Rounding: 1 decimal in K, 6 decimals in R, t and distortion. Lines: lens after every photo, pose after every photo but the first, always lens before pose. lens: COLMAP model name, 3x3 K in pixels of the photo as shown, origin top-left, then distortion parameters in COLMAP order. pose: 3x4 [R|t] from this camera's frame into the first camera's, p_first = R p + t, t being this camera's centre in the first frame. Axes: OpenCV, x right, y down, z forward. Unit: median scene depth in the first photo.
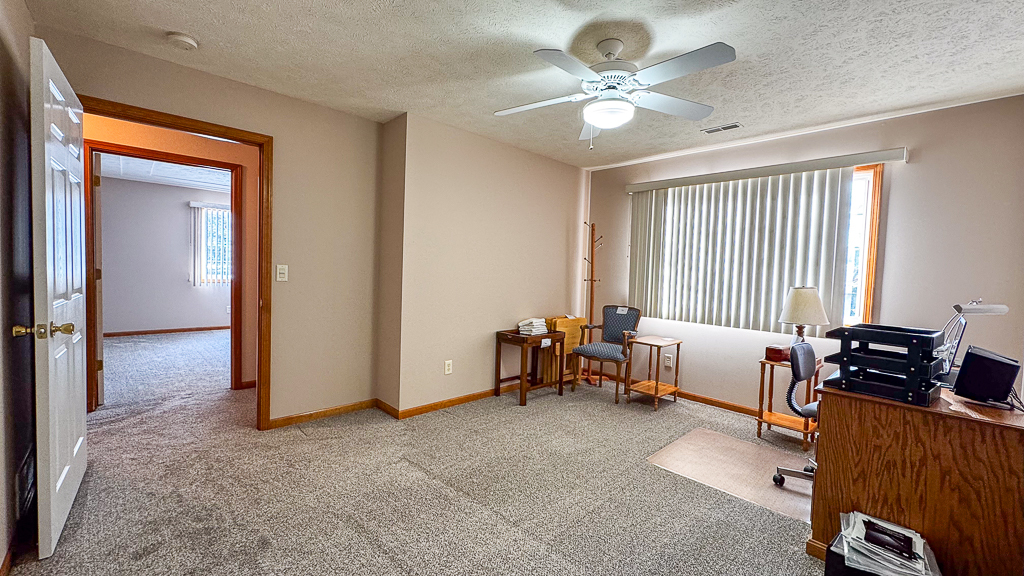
lens RADIAL K [[408.0, 0, 512.2], [0, 408.0, 286.6], [0, 0, 1]] dist [-0.000900, 0.000468]
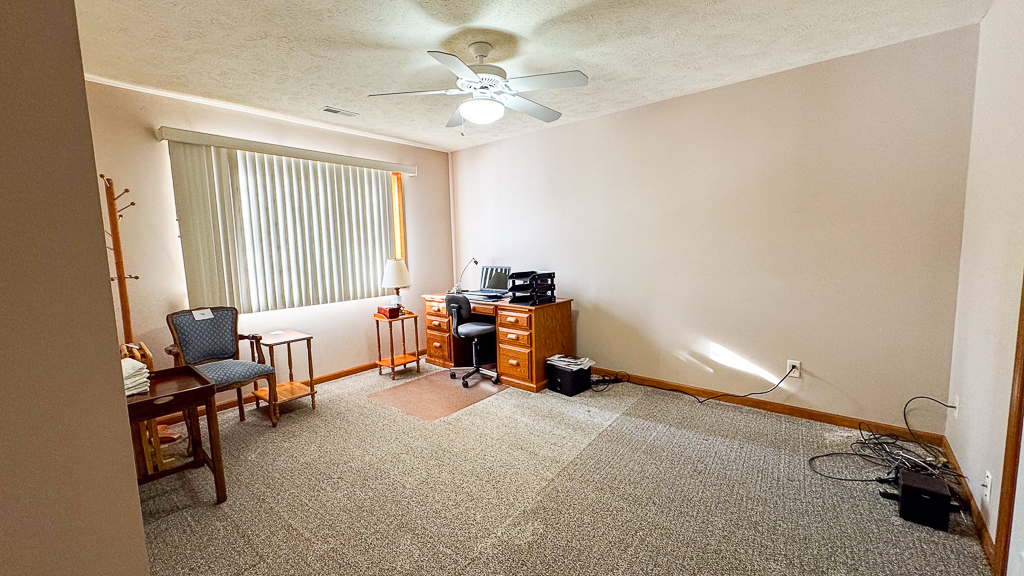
lens RADIAL K [[408.0, 0, 512.2], [0, 408.0, 287.3], [0, 0, 1]] dist [-0.000900, 0.000468]
pose [[-0.106300, -0.137203, 0.984823, -0.544292], [0.064485, 0.987398, 0.144522, -0.062837], [-0.992241, 0.078869, -0.096113, 0.623582]]
